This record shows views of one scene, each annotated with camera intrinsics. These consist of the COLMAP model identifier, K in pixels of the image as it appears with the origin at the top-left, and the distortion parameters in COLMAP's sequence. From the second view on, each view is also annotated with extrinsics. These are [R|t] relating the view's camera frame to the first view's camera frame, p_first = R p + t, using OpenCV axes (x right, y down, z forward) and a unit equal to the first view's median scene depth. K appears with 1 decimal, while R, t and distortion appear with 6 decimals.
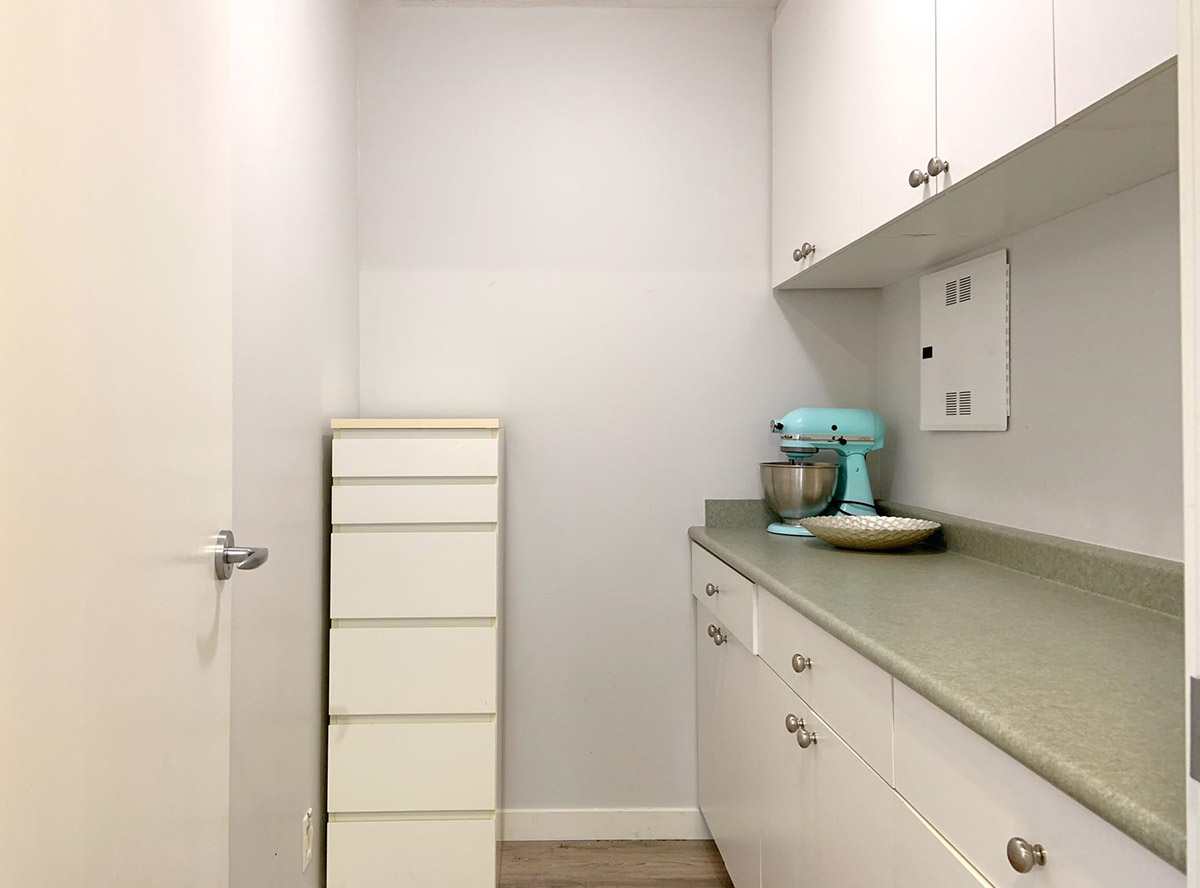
lens RADIAL K [[928.7, 0, 599.1], [0, 928.7, 436.7], [0, 0, 1]] dist [0.109797, -0.098038]
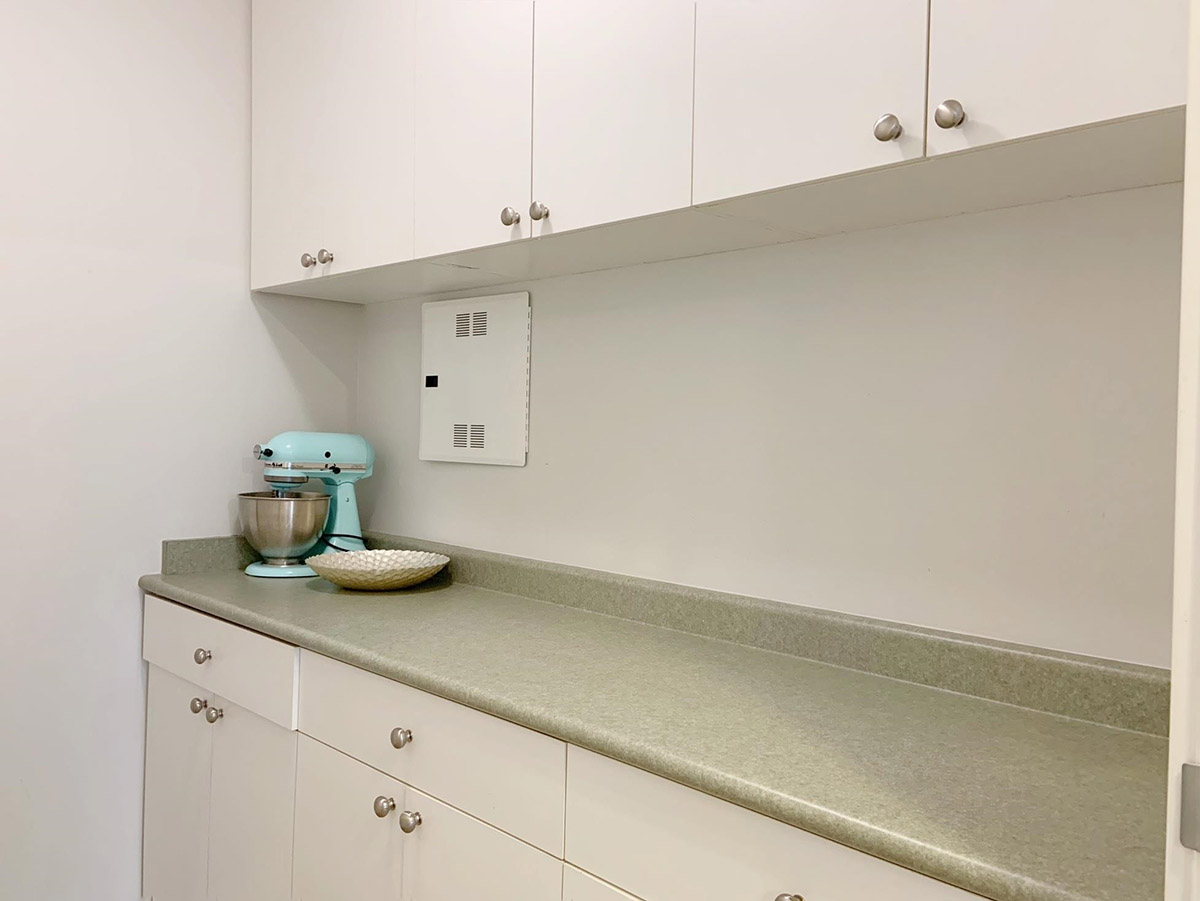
lens RADIAL K [[943.7, 0, 599.2], [0, 943.7, 455.4], [0, 0, 1]] dist [0.076602, -0.007272]
pose [[0.743468, 0.006250, 0.668743, -0.180759], [-0.024317, 0.999548, 0.017693, -0.034066], [-0.668329, -0.029416, 0.743284, 0.148208]]
